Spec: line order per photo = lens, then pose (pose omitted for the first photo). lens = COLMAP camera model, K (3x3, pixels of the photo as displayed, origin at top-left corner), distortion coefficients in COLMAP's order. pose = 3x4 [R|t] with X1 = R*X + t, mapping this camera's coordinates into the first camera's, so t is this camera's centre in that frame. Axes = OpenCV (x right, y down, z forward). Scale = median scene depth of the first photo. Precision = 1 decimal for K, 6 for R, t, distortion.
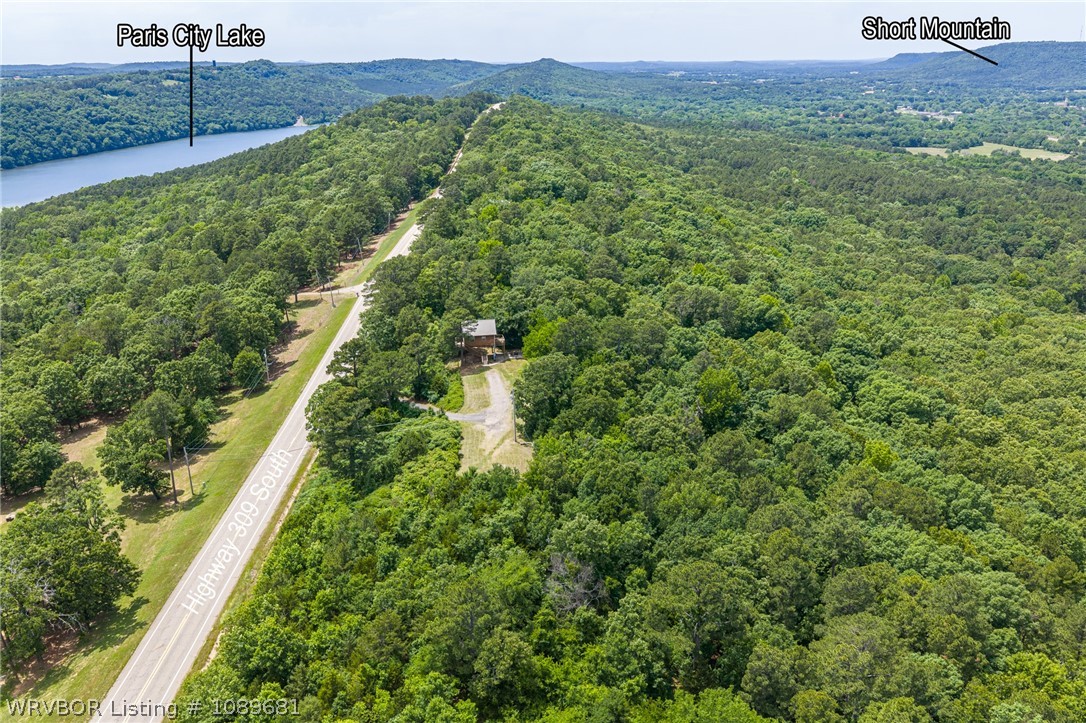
lens RADIAL K [[901.3, 0, 546.0], [0, 901.3, 360.0], [0, 0, 1]] dist [0.027124, -0.047715]
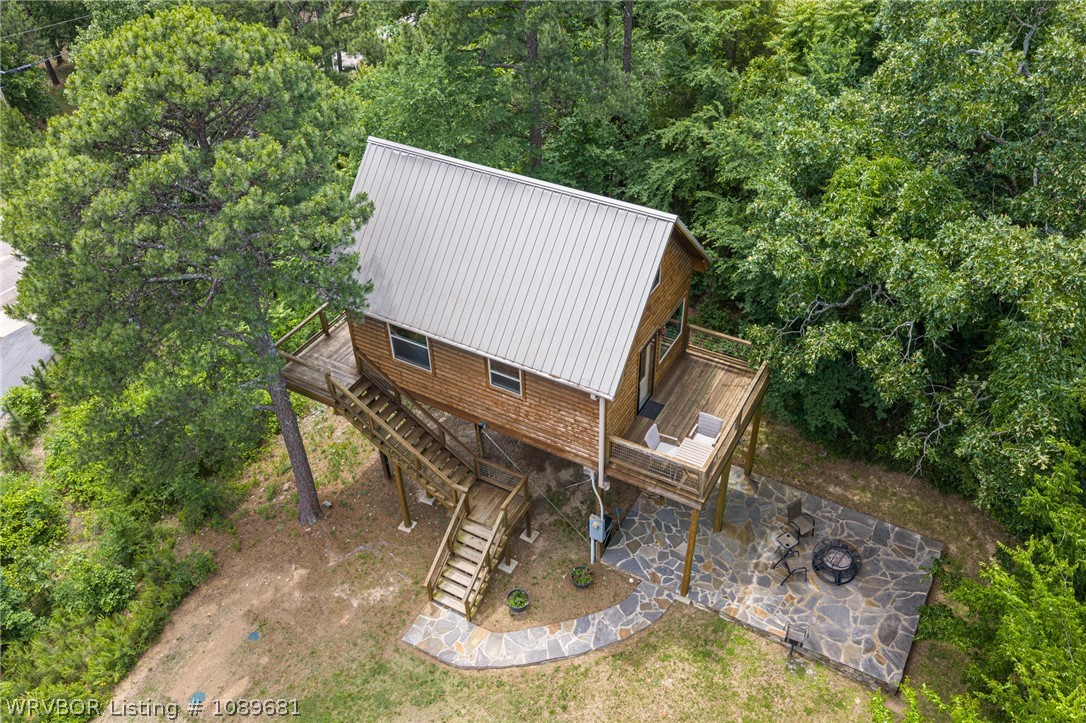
lens RADIAL K [[901.3, 0, 546.0], [0, 901.3, 360.0], [0, 0, 1]] dist [0.027124, -0.047715]
pose [[0.768811, 0.401487, -0.497733, -0.017135], [-0.179814, 0.882667, 0.434241, -0.067778], [0.613675, -0.244350, 0.750797, 0.918817]]
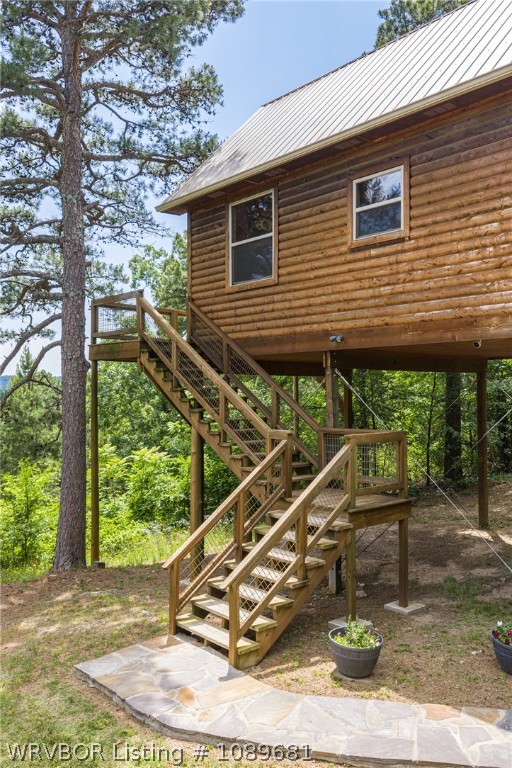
lens RADIAL K [[637.4, 0, 256.2], [0, 637.4, 385.3], [0, 0, 1]] dist [0.027124, -0.047715]
pose [[0.513515, -0.004240, -0.858070, -0.035990], [-0.269407, 0.948626, -0.165915, -0.003851], [0.814691, 0.316370, 0.485992, 0.964710]]
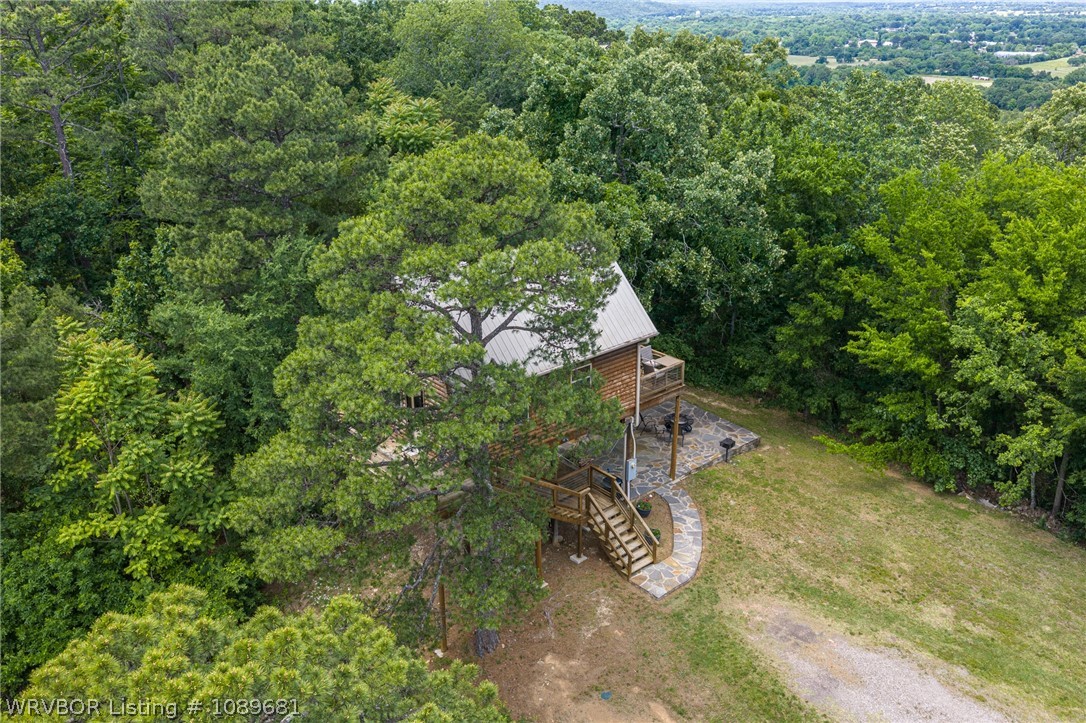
lens RADIAL K [[901.3, 0, 546.0], [0, 901.3, 360.0], [0, 0, 1]] dist [0.027124, -0.047715]
pose [[0.864992, -0.193619, 0.462927, -0.131214], [0.163155, 0.980952, 0.105425, -0.041155], [-0.474521, -0.015663, 0.880105, 0.876085]]
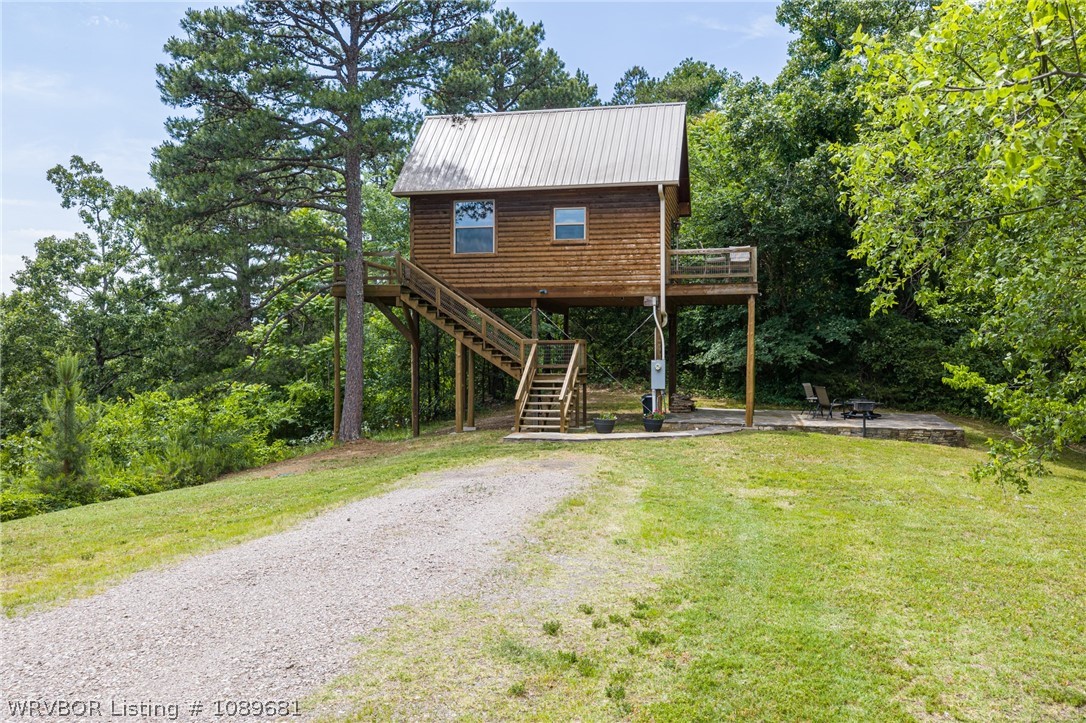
lens RADIAL K [[901.3, 0, 546.0], [0, 901.3, 360.0], [0, 0, 1]] dist [0.027124, -0.047715]
pose [[0.918612, 0.006231, -0.395112, -0.025367], [-0.129956, 0.949022, -0.287174, 0.025162], [0.373180, 0.315148, 0.872593, 0.893080]]
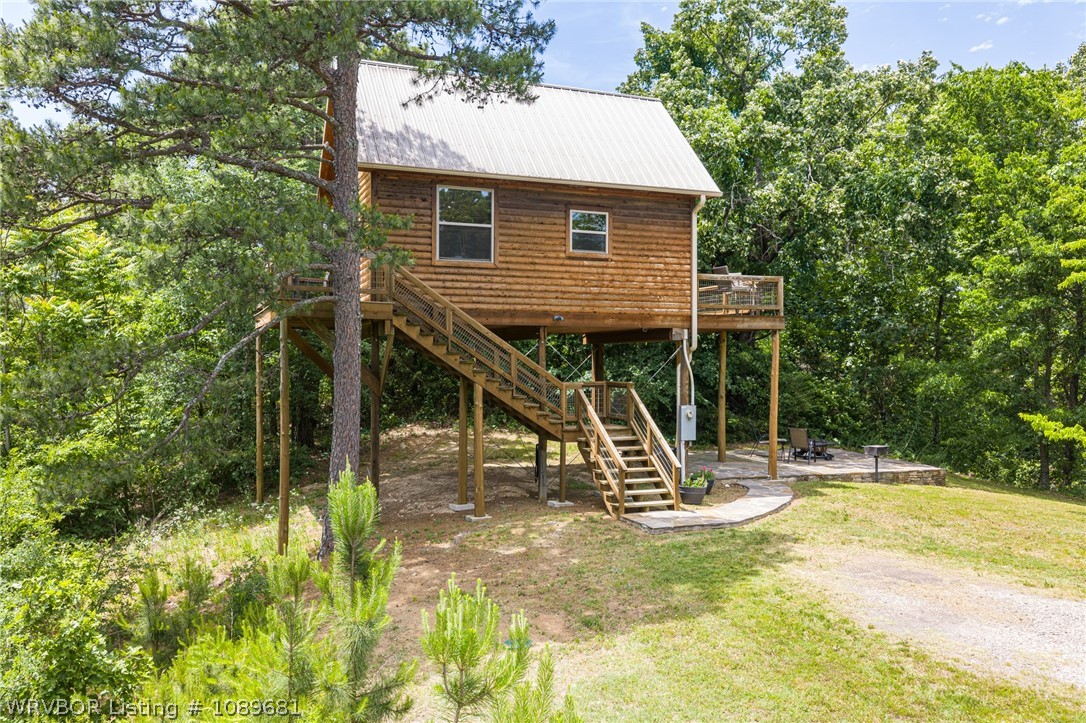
lens RADIAL K [[901.3, 0, 546.0], [0, 901.3, 360.0], [0, 0, 1]] dist [0.027124, -0.047715]
pose [[0.981608, 0.008895, 0.190699, -0.088282], [0.051541, 0.949472, -0.309590, 0.014956], [-0.183818, 0.313725, 0.931551, 0.910194]]
